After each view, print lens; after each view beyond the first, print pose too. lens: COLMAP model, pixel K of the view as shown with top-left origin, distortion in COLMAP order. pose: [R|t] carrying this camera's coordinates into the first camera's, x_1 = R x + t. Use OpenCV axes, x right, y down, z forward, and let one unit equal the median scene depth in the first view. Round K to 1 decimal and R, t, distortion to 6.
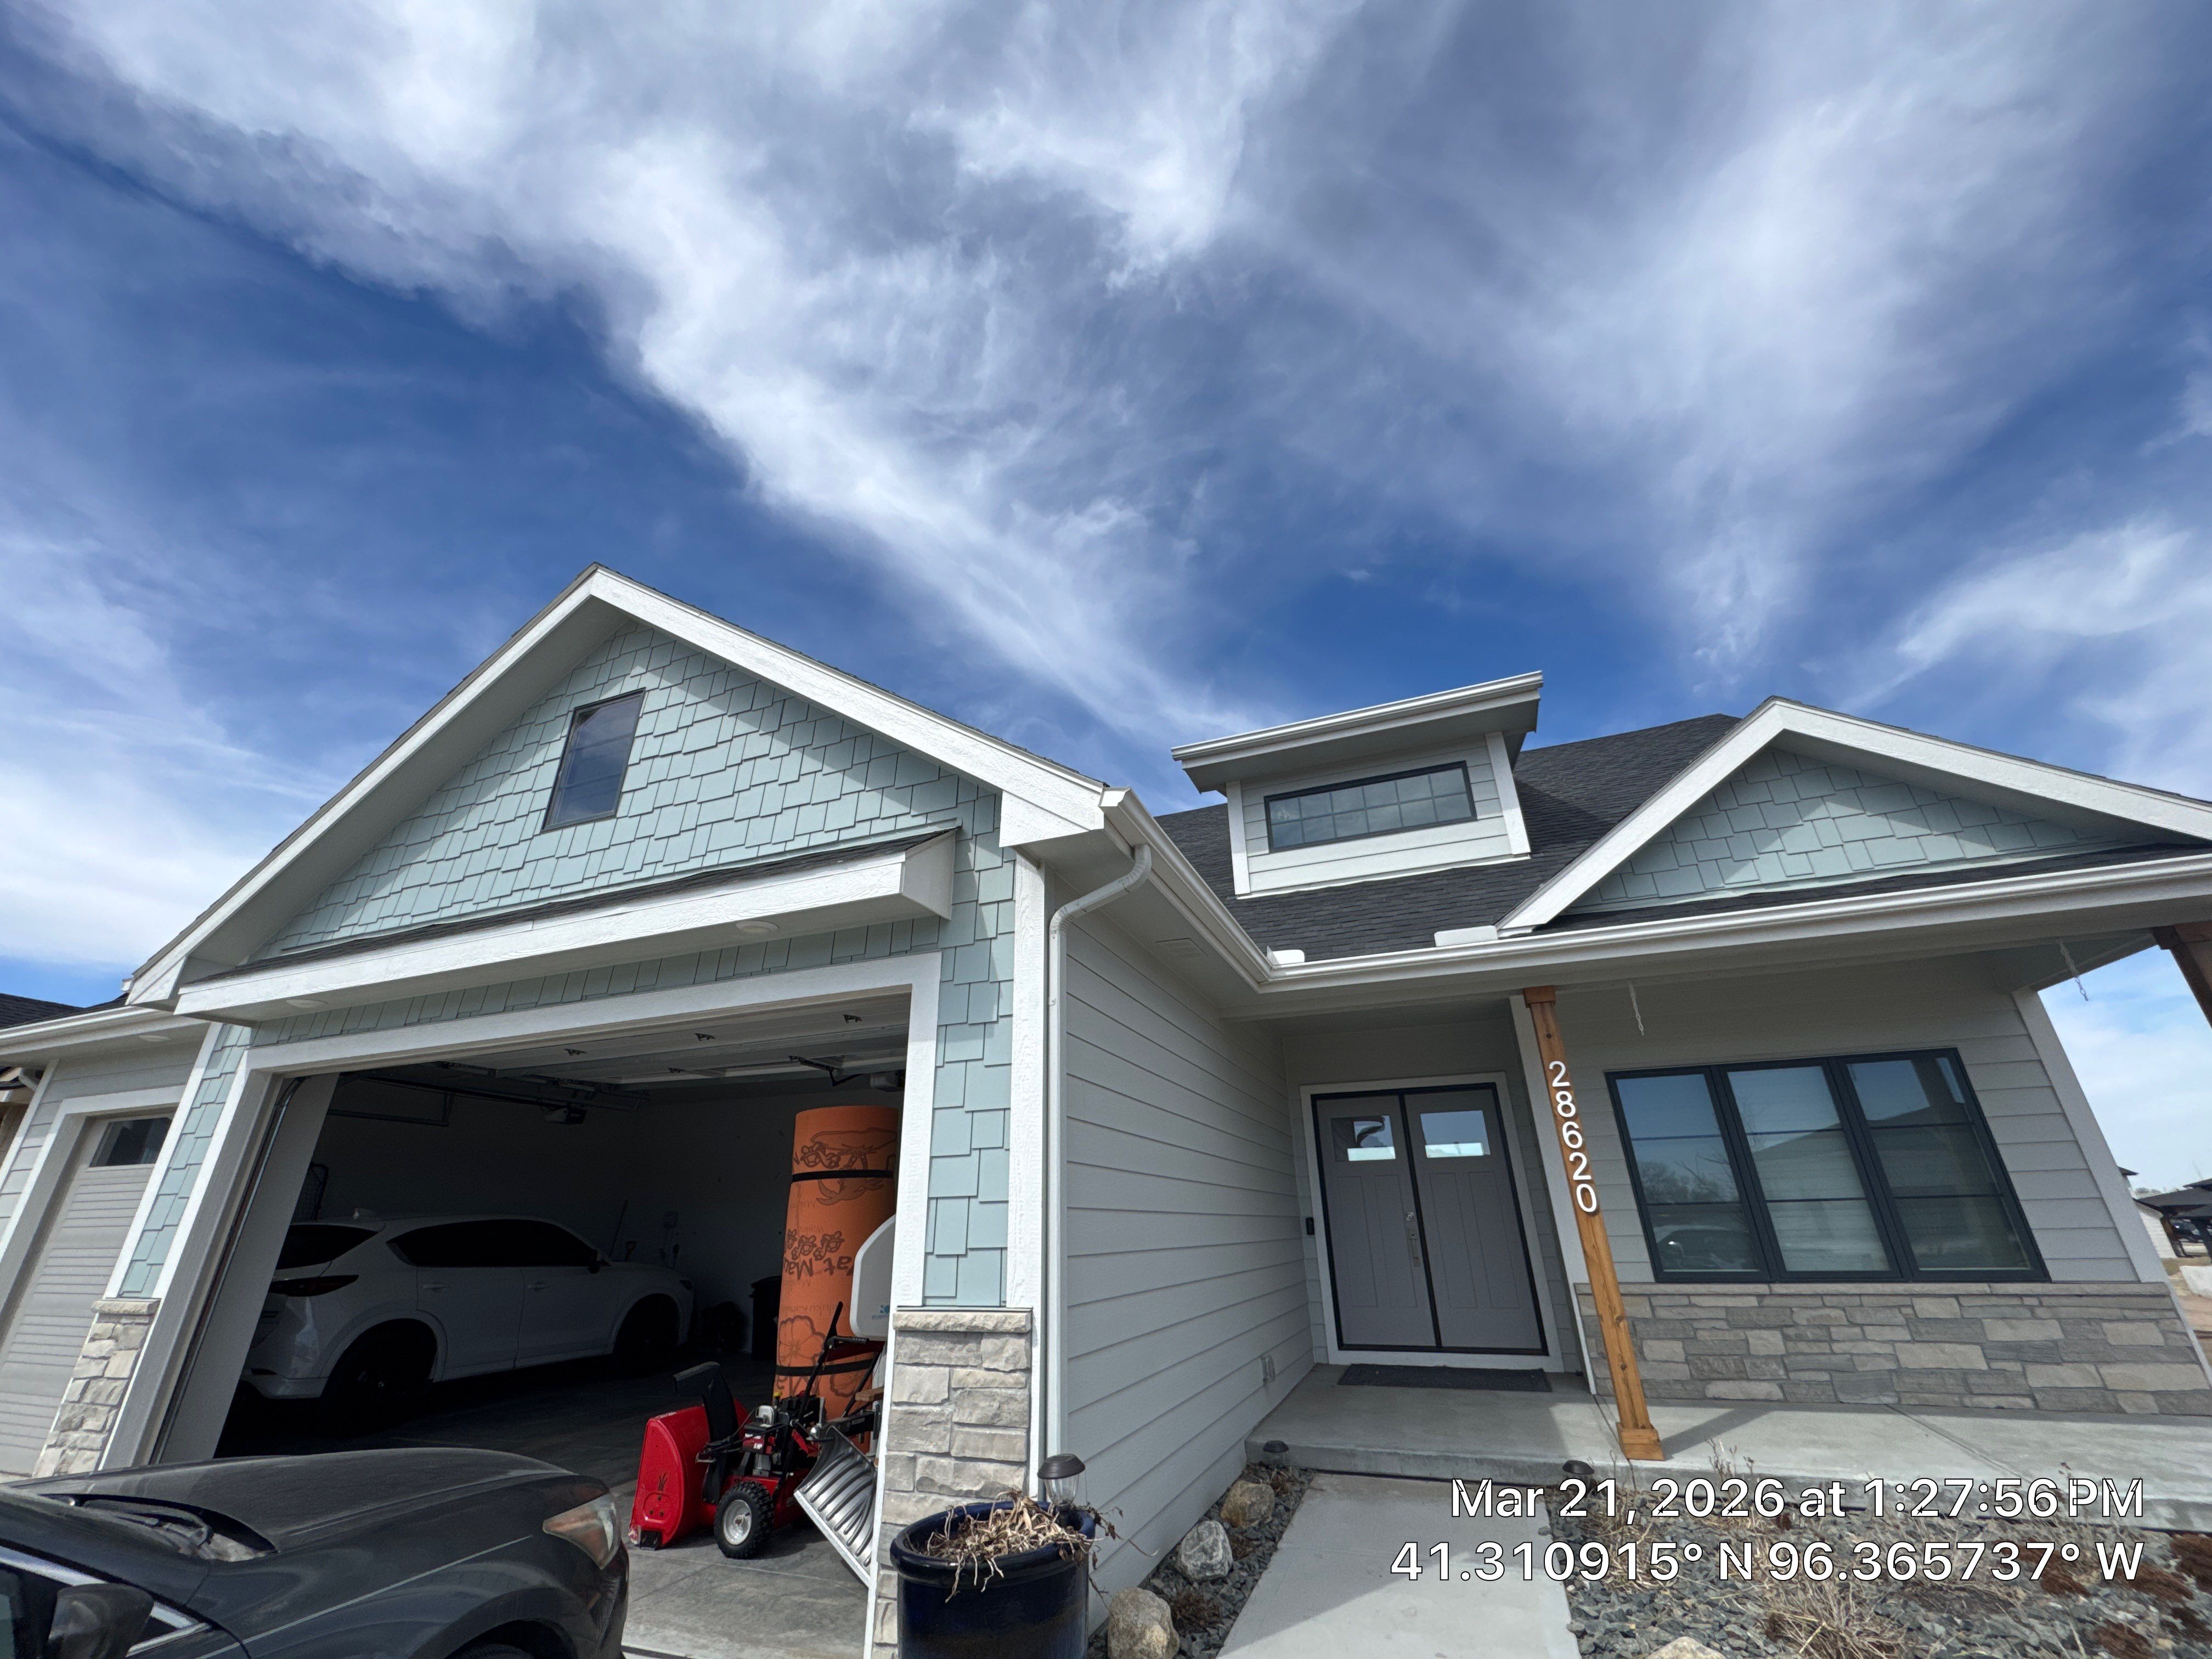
lens RADIAL K [[876.9, 0, 1109.2], [0, 876.9, 833.1], [0, 0, 1]] dist [-0.005748, 0.000310]
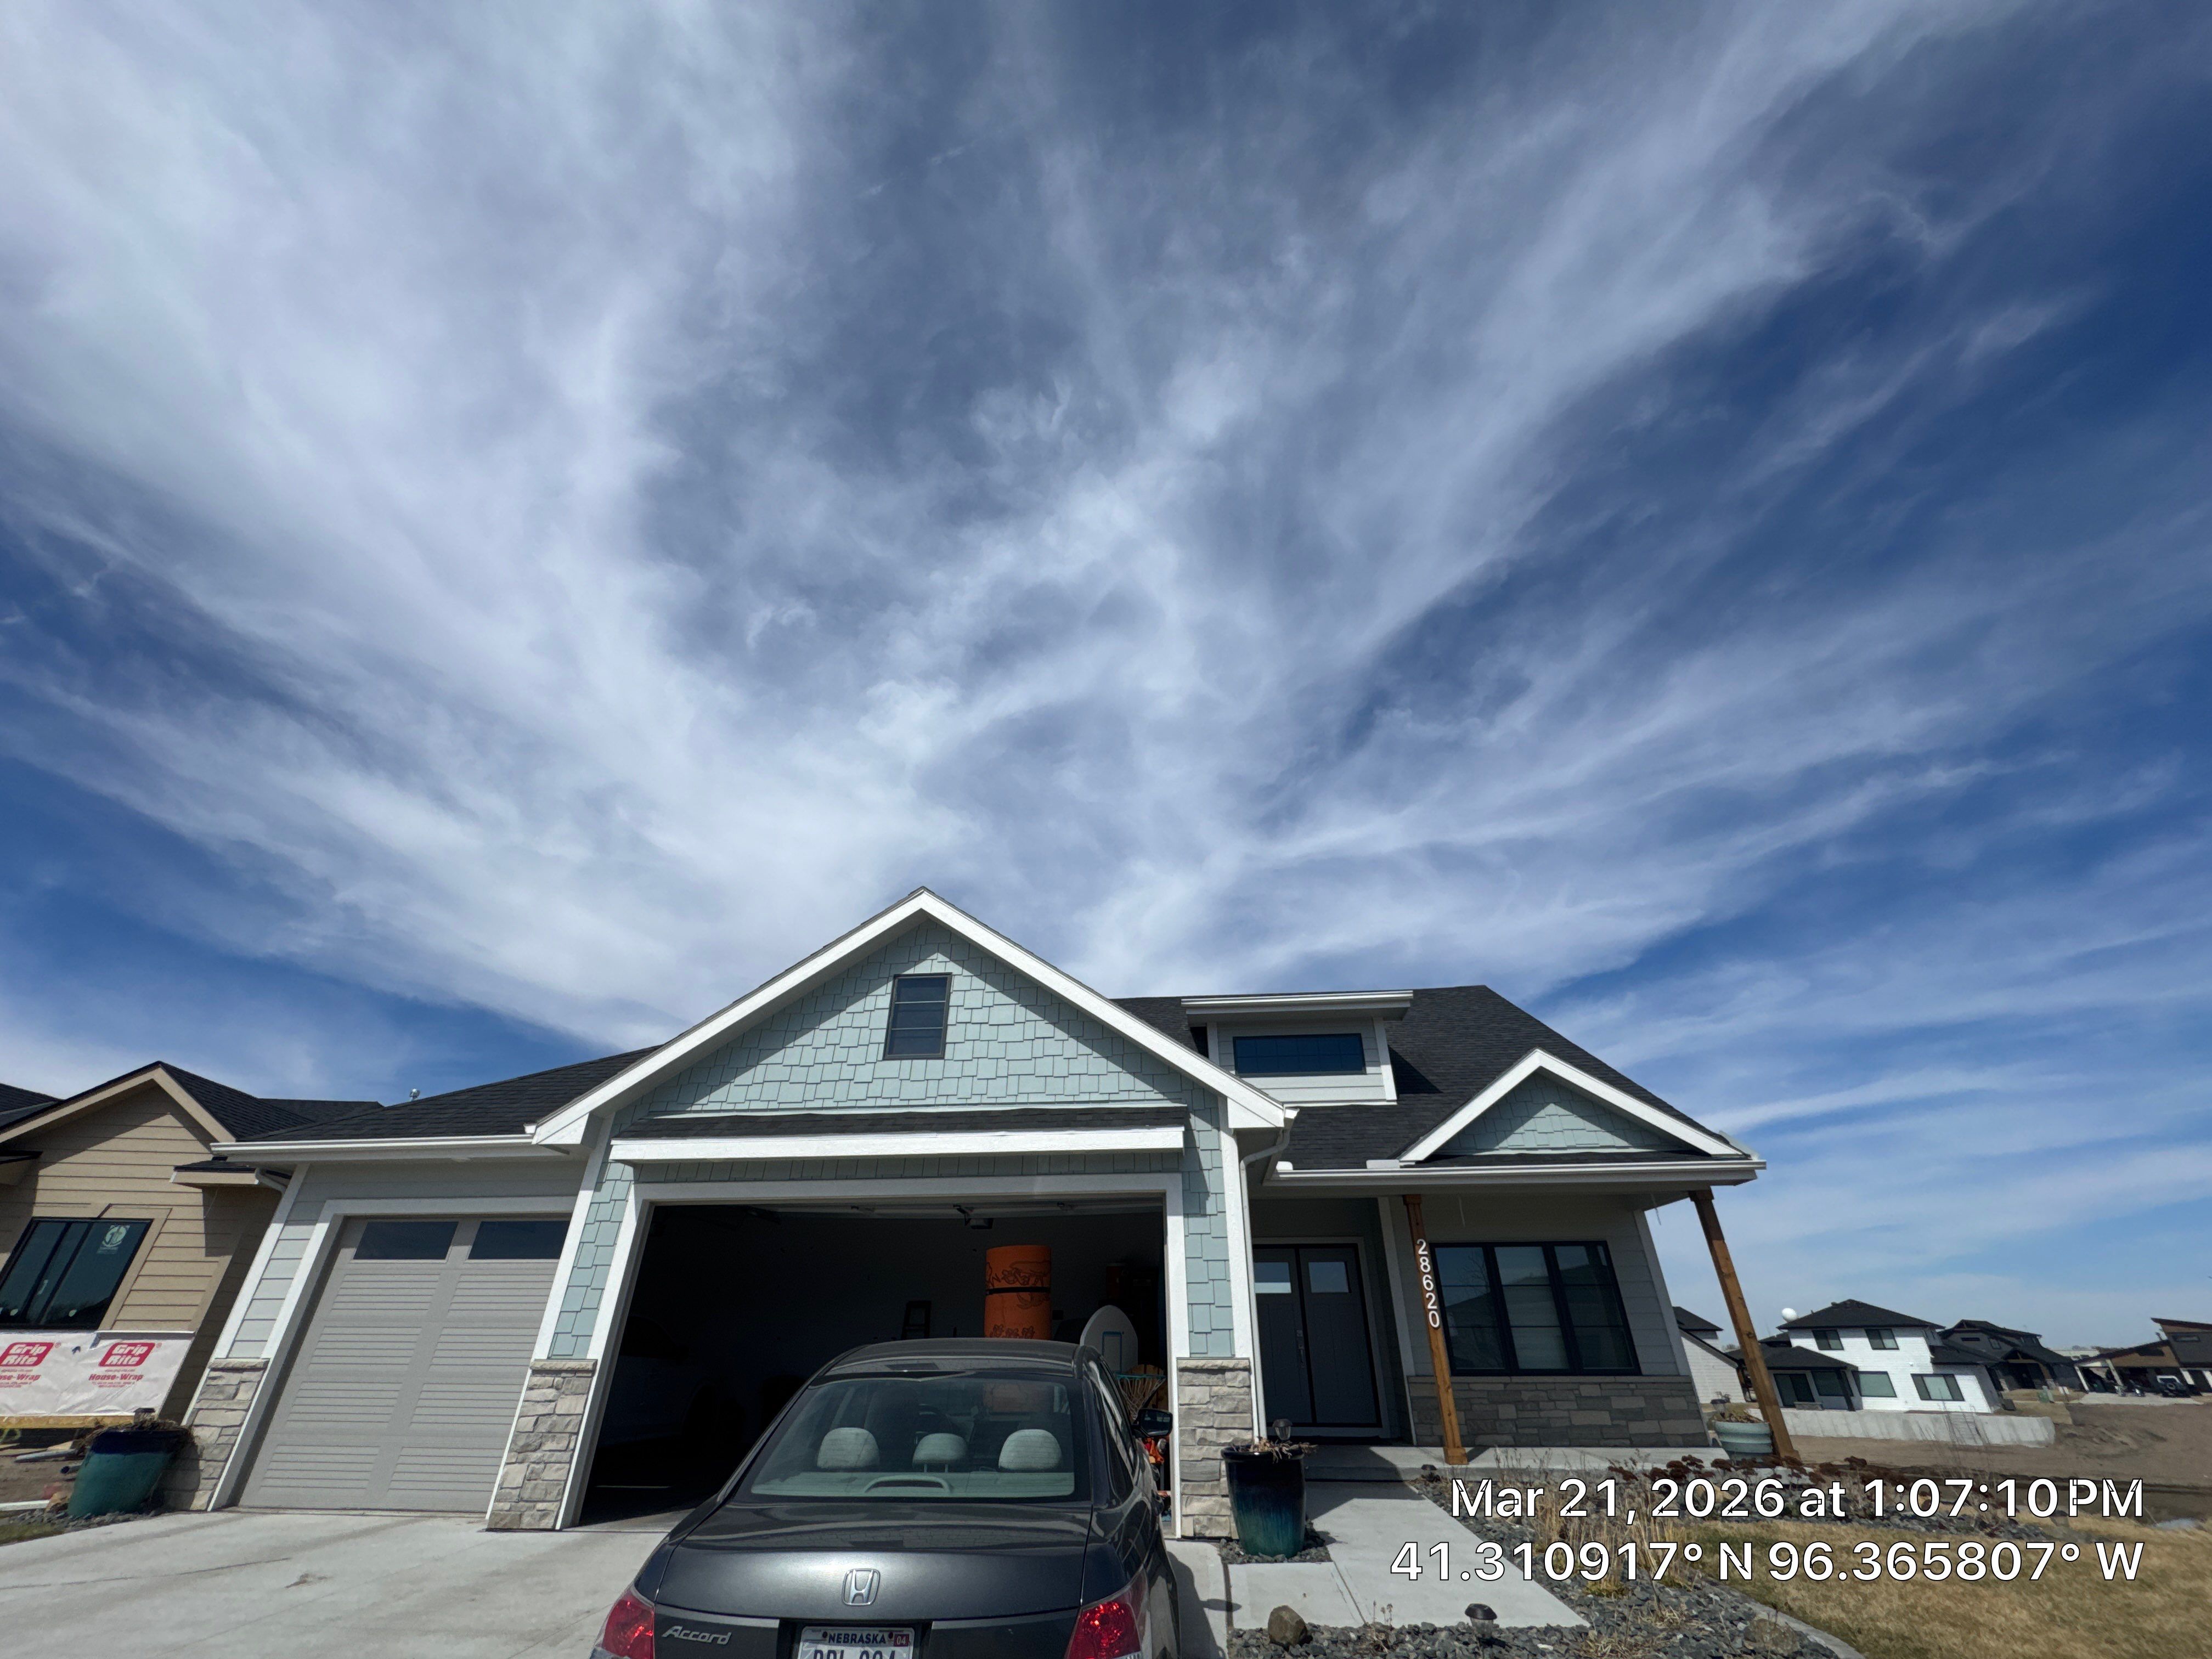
lens RADIAL K [[876.9, 0, 1109.2], [0, 876.9, 833.1], [0, 0, 1]] dist [-0.005748, 0.000310]
pose [[0.960915, 0.158725, 0.226825, -0.669983], [-0.129864, 0.982017, -0.137032, -0.239003], [-0.244496, 0.102219, 0.964247, -0.690098]]
